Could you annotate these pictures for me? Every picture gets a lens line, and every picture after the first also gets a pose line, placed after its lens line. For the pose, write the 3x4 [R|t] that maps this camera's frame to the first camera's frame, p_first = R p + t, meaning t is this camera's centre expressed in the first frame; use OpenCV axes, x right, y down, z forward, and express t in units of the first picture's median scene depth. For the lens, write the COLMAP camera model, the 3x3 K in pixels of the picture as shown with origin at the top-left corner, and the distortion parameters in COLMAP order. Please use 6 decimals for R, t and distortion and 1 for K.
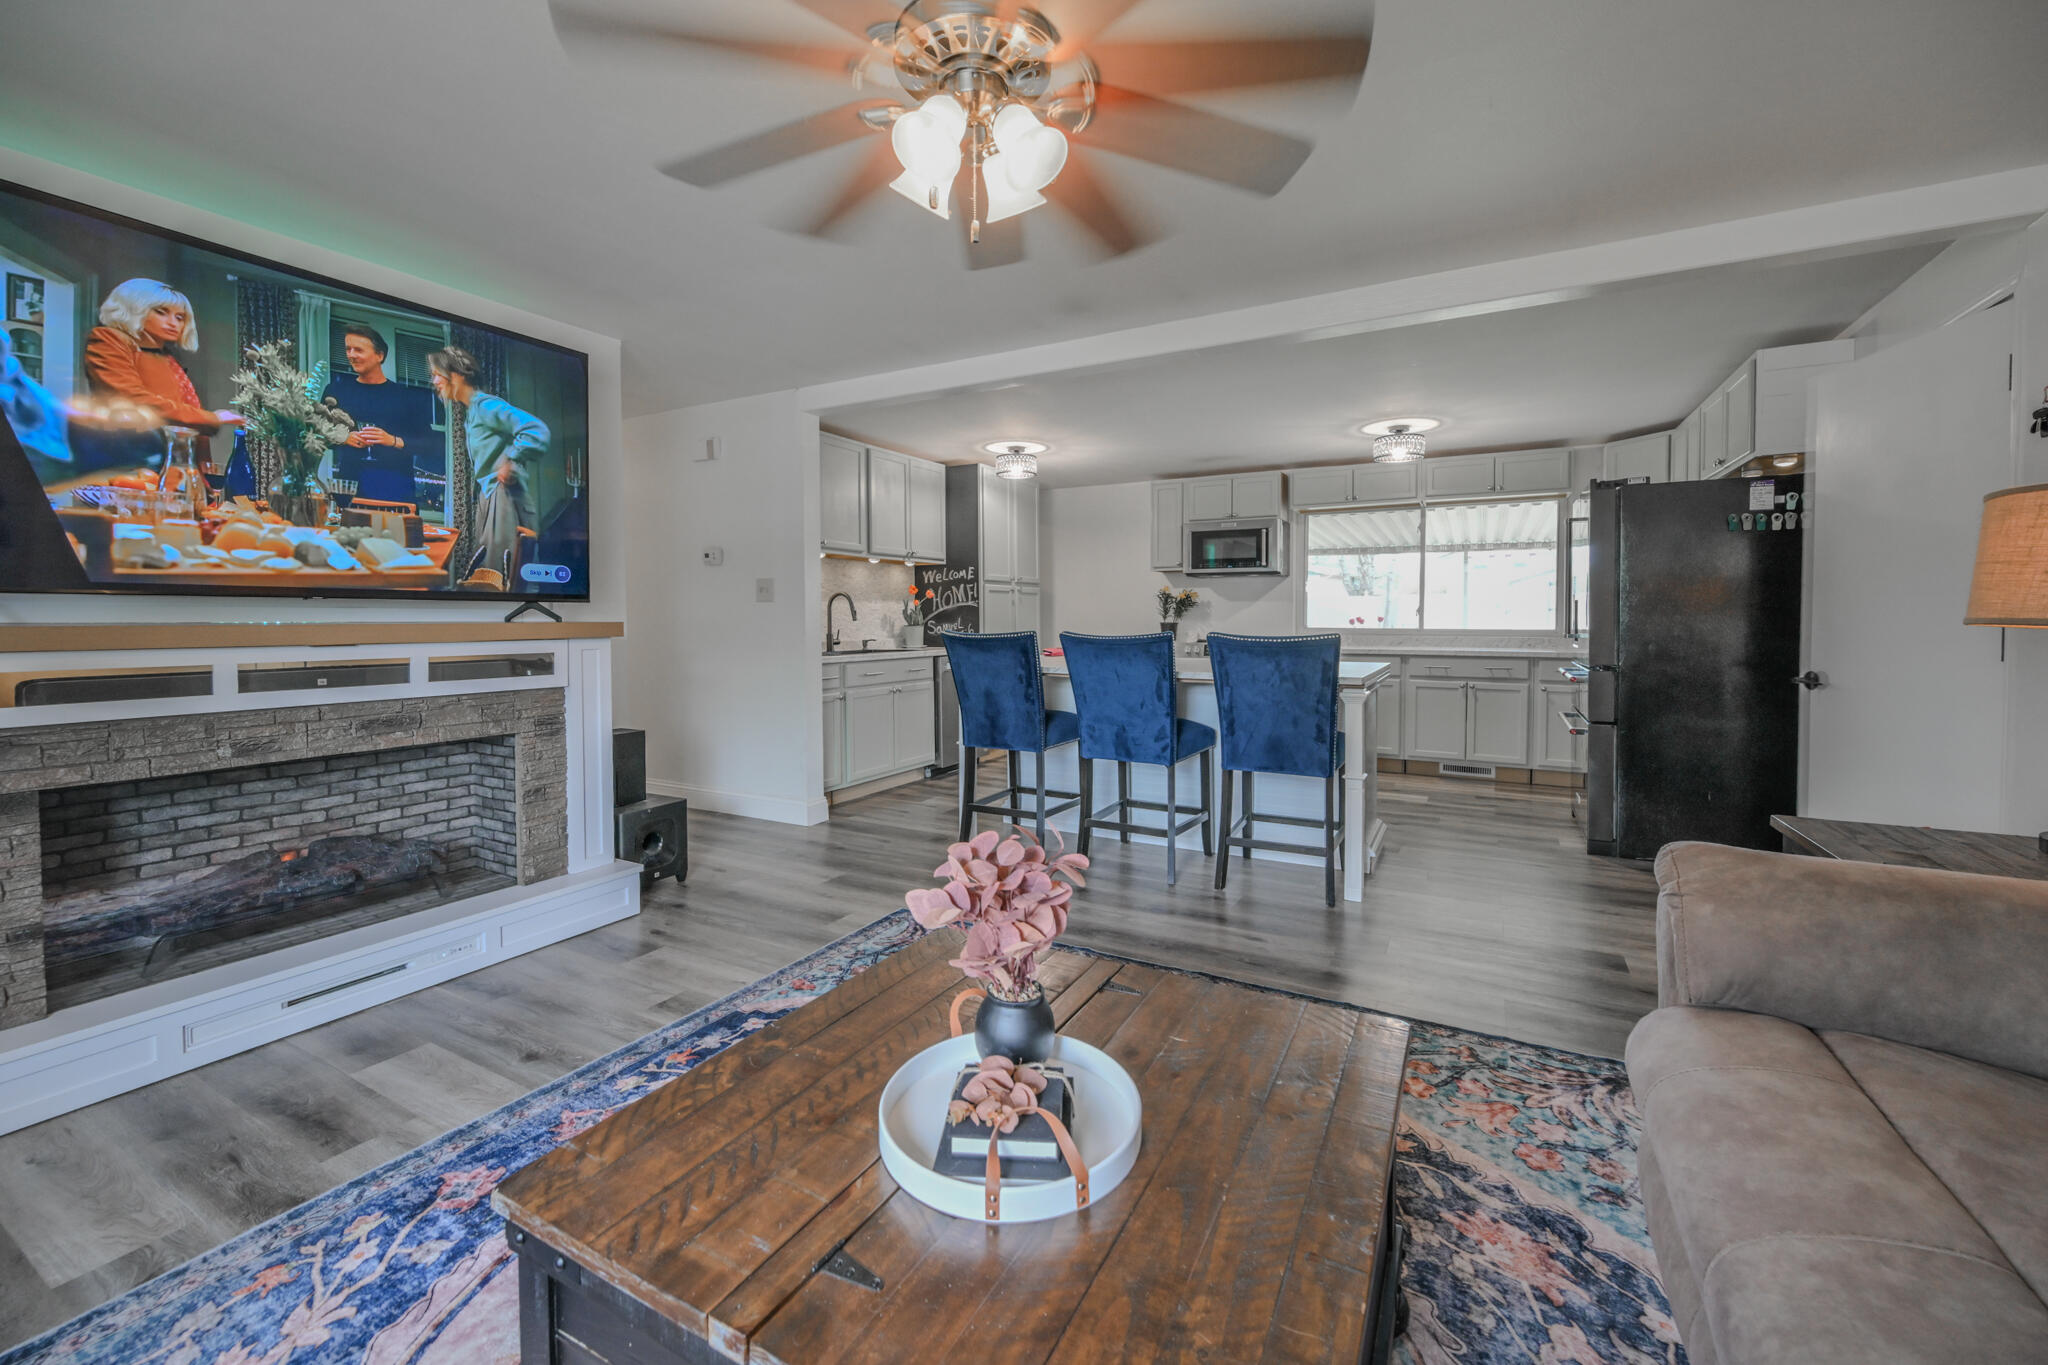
lens RADIAL K [[820.1, 0, 1042.6], [0, 820.1, 630.1], [0, 0, 1]] dist [-0.004032, 0.000852]
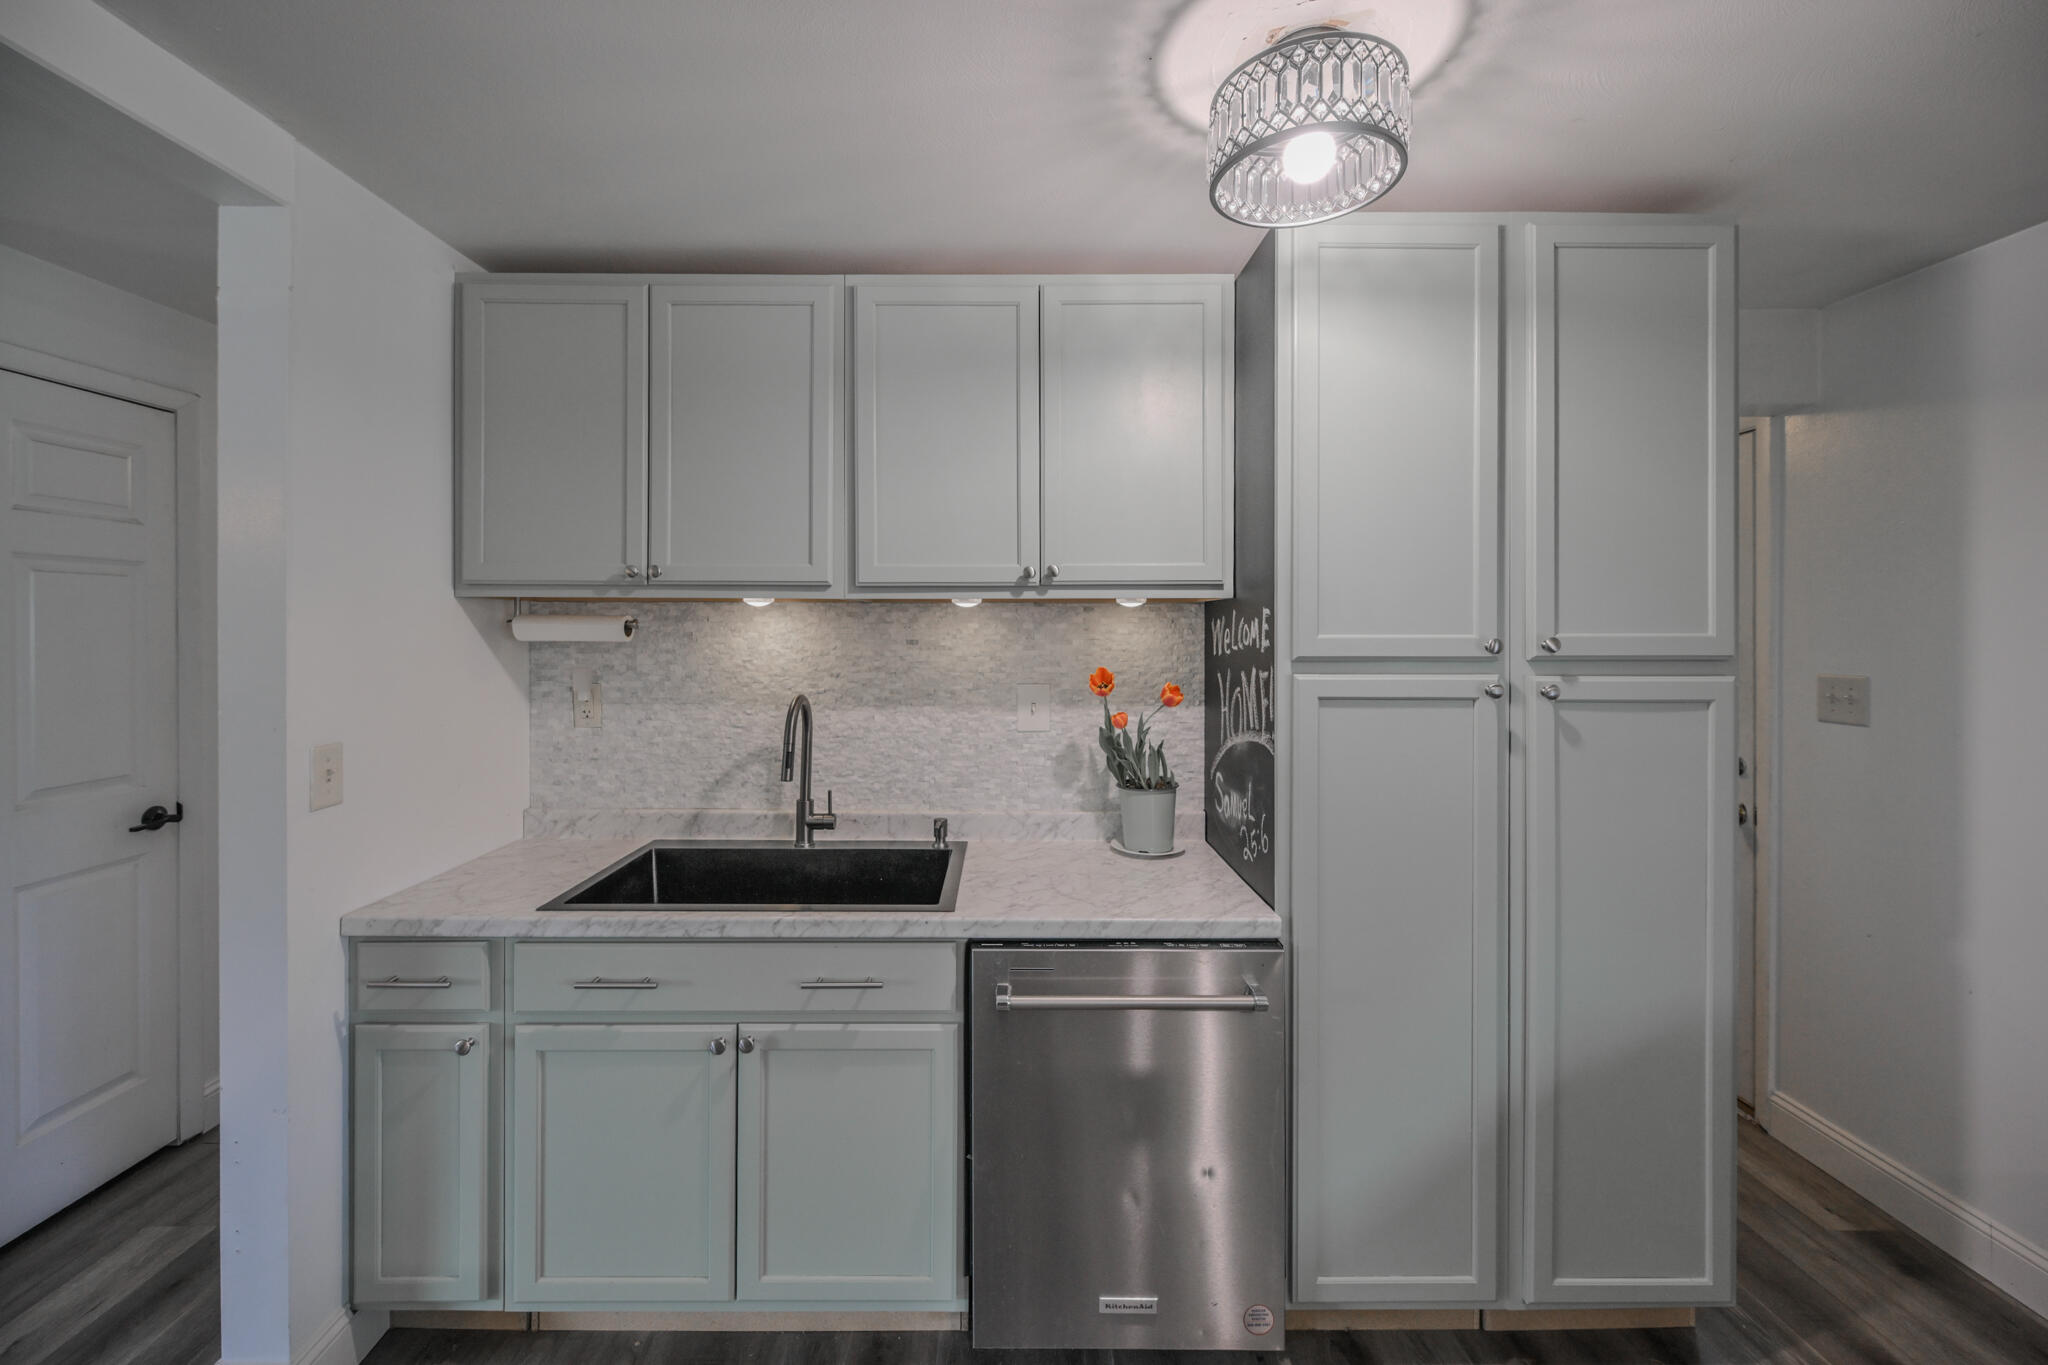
lens RADIAL K [[820.1, 0, 993.6], [0, 820.1, 627.1], [0, 0, 1]] dist [-0.004032, 0.000852]
pose [[0.476302, -0.000999, -0.879281, 0.300466], [-0.014692, 0.999851, -0.009094, -0.177381], [0.879159, 0.017250, 0.476216, 2.095571]]
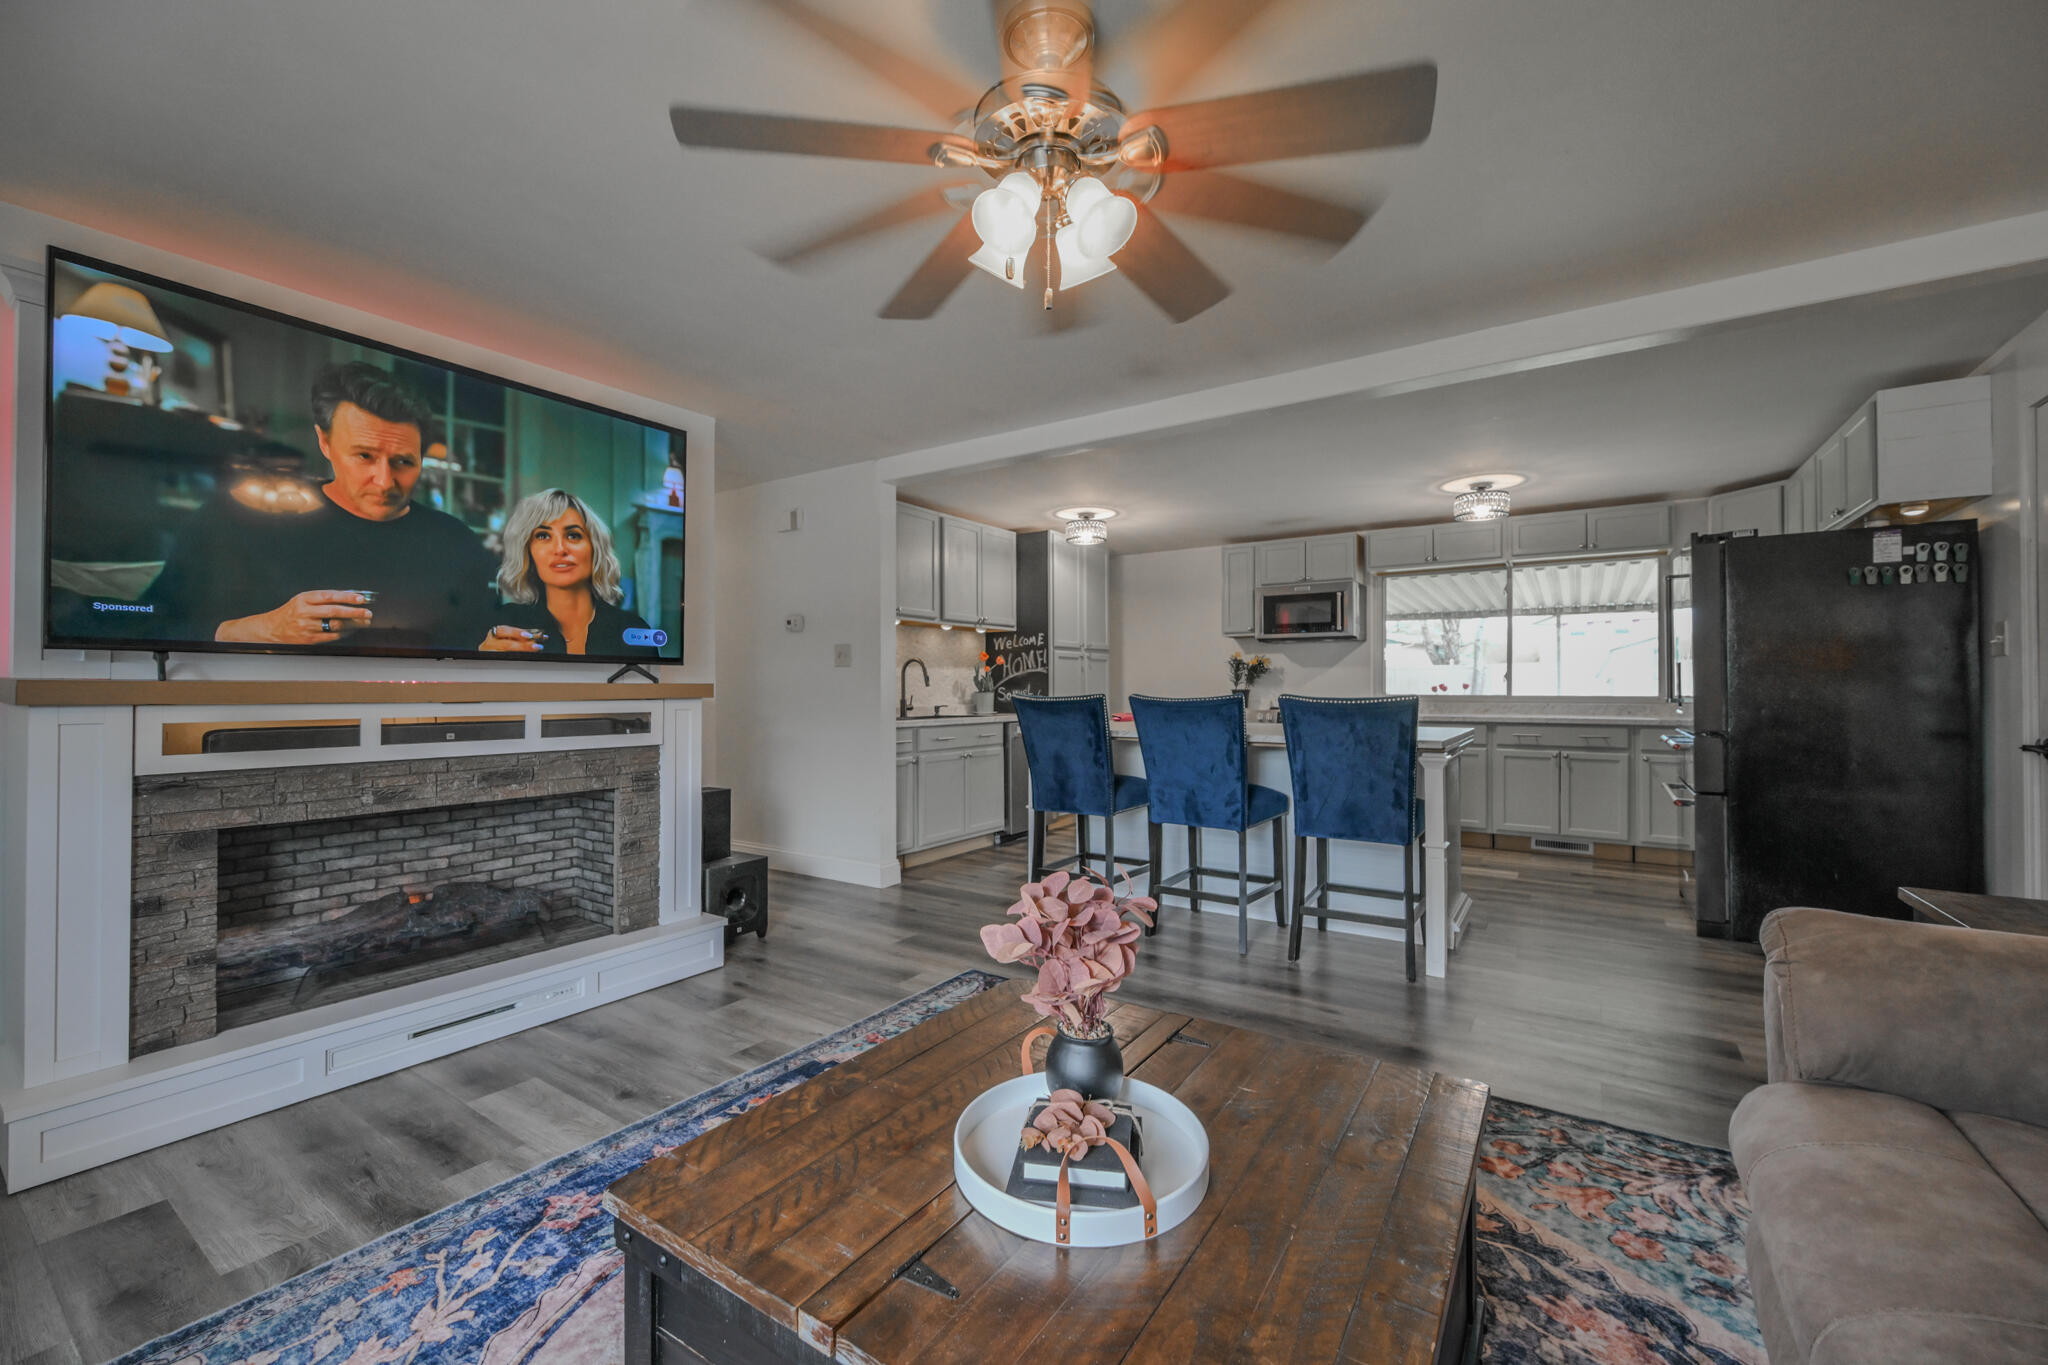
lens RADIAL K [[820.1, 0, 1031.9], [0, 820.1, 684.5], [0, 0, 1]] dist [-0.004032, 0.000852]
pose [[0.995286, 0.001550, -0.096969, -0.000127], [-0.003312, 0.999832, -0.018009, 0.011269], [0.096924, 0.018245, 0.995124, -0.016625]]
